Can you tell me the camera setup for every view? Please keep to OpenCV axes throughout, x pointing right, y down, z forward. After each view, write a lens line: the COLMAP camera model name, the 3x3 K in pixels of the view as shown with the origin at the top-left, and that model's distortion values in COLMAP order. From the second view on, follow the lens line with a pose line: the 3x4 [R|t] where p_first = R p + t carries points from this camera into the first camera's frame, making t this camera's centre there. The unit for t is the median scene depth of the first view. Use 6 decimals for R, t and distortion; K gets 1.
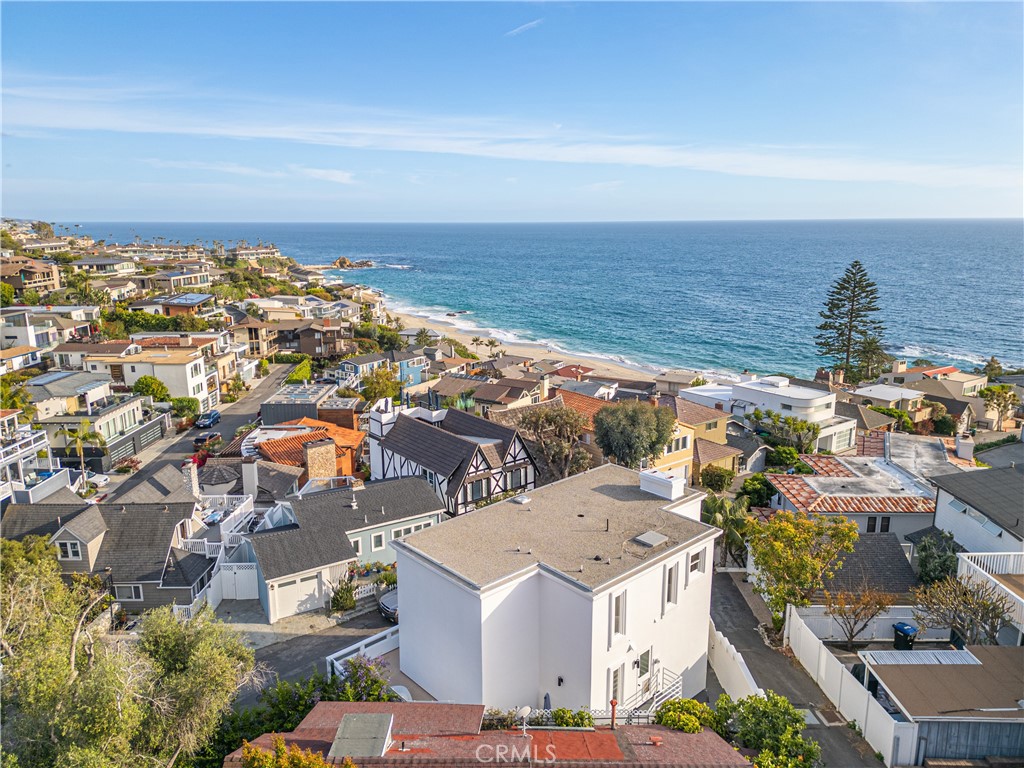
lens RADIAL K [[727.1, 0, 513.7], [0, 727.1, 382.2], [0, 0, 1]] dist [0.055820, 0.000766]
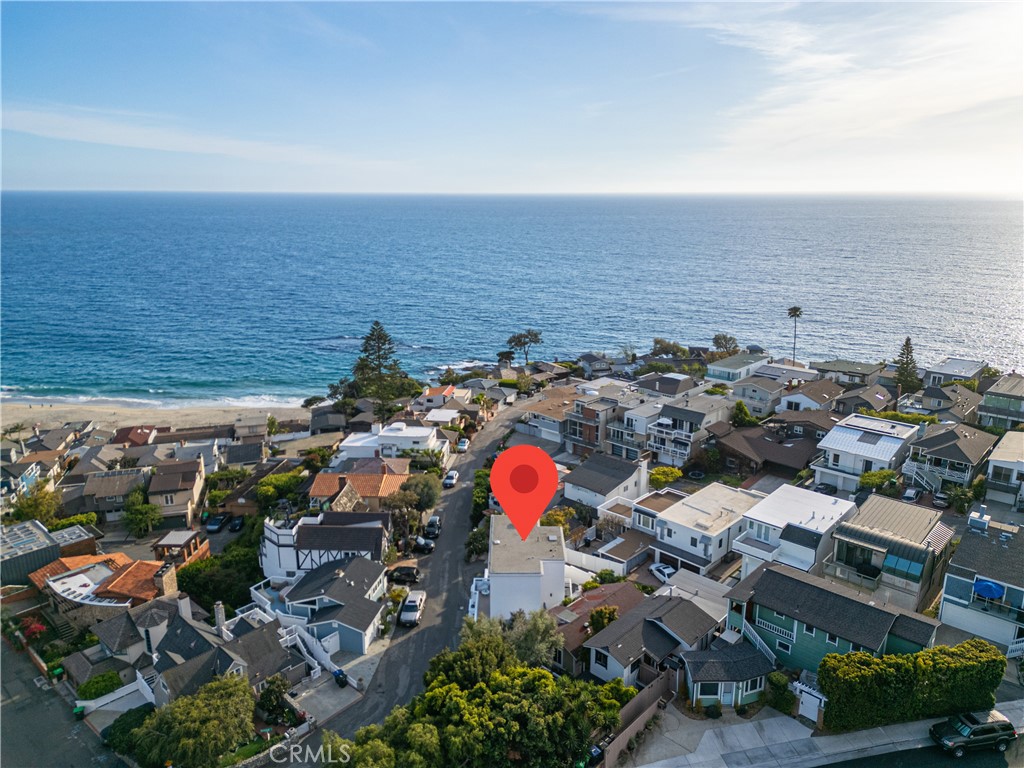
lens RADIAL K [[727.1, 0, 512.5], [0, 727.1, 384.2], [0, 0, 1]] dist [0.055820, 0.000766]
pose [[0.674897, -0.195406, 0.711569, -0.911143], [0.161504, 0.980037, 0.115949, -0.366525], [-0.720021, 0.036668, 0.692982, -0.441876]]
